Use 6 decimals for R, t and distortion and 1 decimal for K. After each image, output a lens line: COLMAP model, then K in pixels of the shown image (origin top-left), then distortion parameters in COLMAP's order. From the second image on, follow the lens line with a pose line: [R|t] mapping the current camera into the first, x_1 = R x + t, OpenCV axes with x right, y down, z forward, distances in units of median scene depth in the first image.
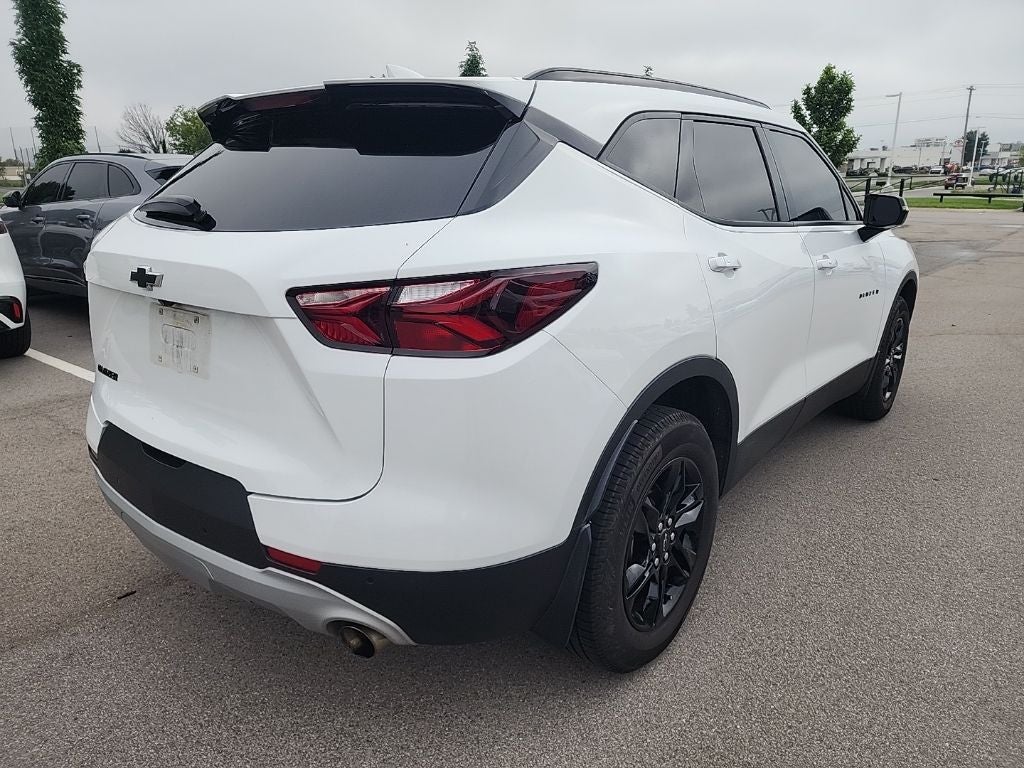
lens RADIAL K [[686.8, 0, 514.1], [0, 686.8, 376.0], [0, 0, 1]] dist [0.071741, -0.061903]
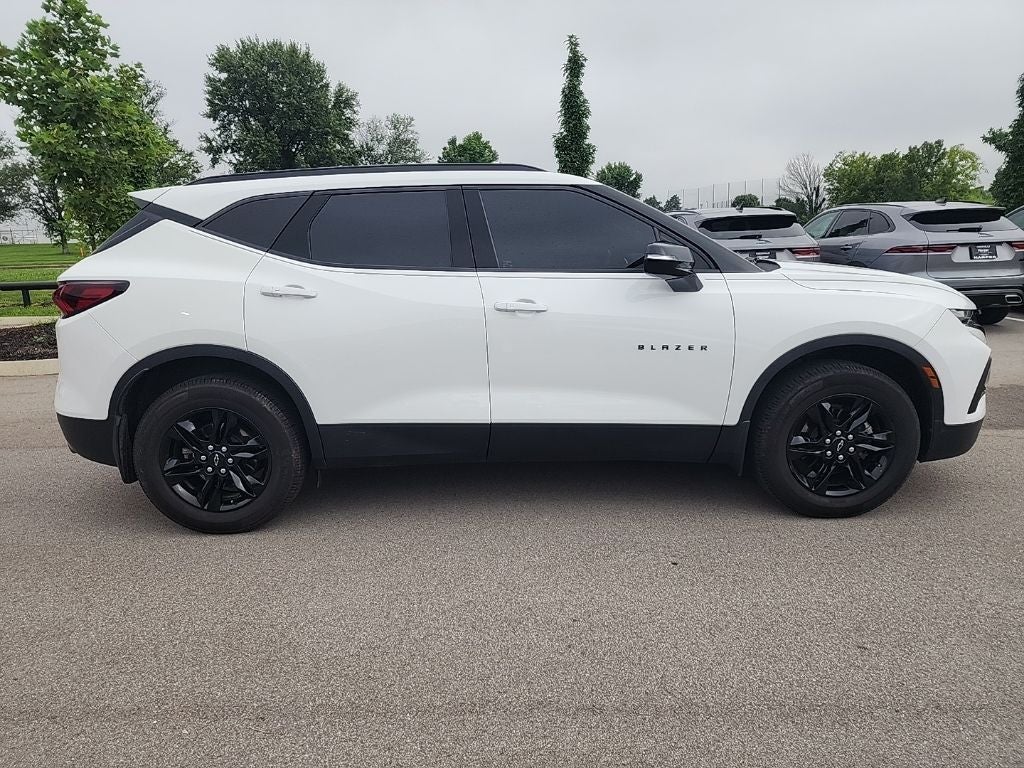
lens RADIAL K [[686.8, 0, 514.1], [0, 686.8, 376.0], [0, 0, 1]] dist [0.071741, -0.061903]
pose [[0.642649, 0.136202, -0.753957, 1.823950], [-0.178854, 0.983552, 0.025228, -0.113611], [0.744992, 0.118636, 0.656439, 0.425921]]
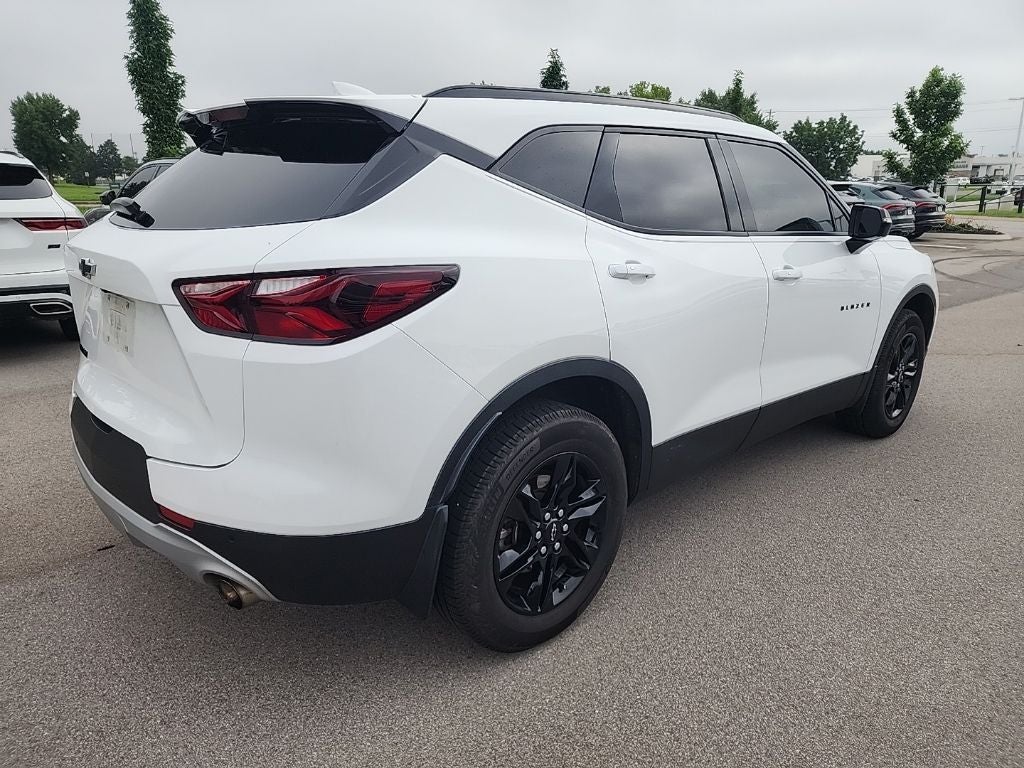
lens RADIAL K [[685.7, 0, 513.3], [0, 685.7, 370.3], [0, 0, 1]] dist [0.072374, -0.062074]
pose [[0.990752, 0.045199, -0.127939, 0.276211], [-0.046825, 0.998856, -0.009729, 0.006813], [0.127353, 0.015629, 0.991734, -0.051643]]
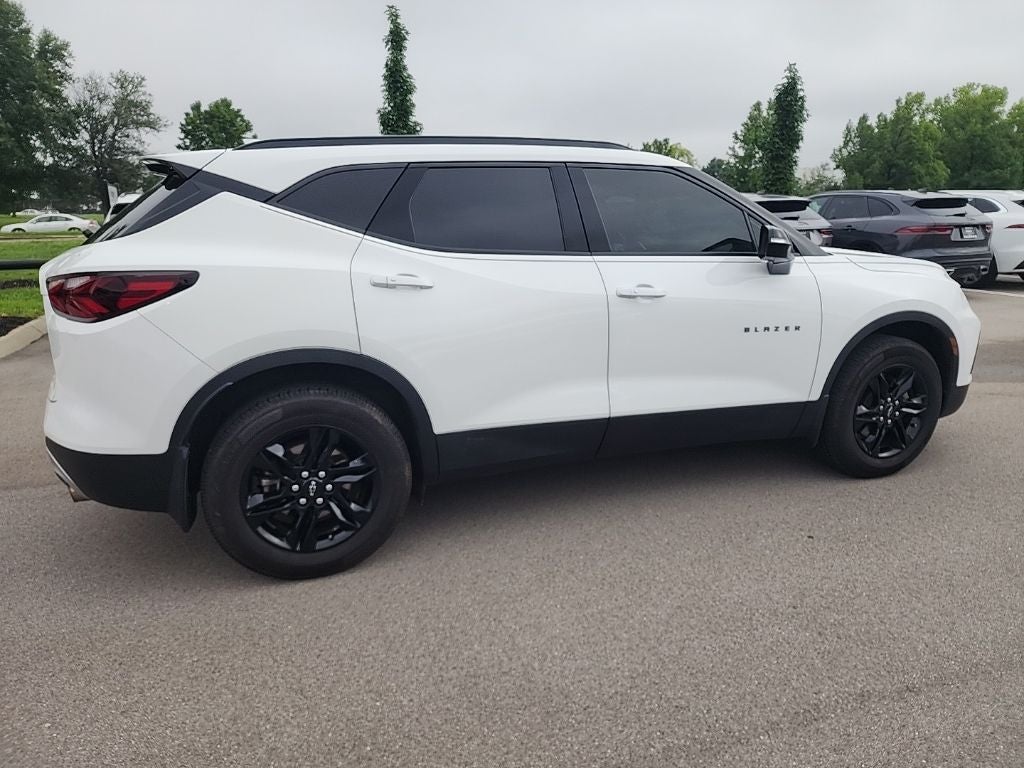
lens RADIAL K [[692.2, 0, 520.8], [0, 692.2, 368.0], [0, 0, 1]] dist [0.062082, -0.056350]
pose [[0.865568, 0.101036, -0.490493, 1.168055], [-0.123890, 0.992194, -0.014248, -0.016626], [0.485224, 0.073100, 0.871329, 0.021844]]
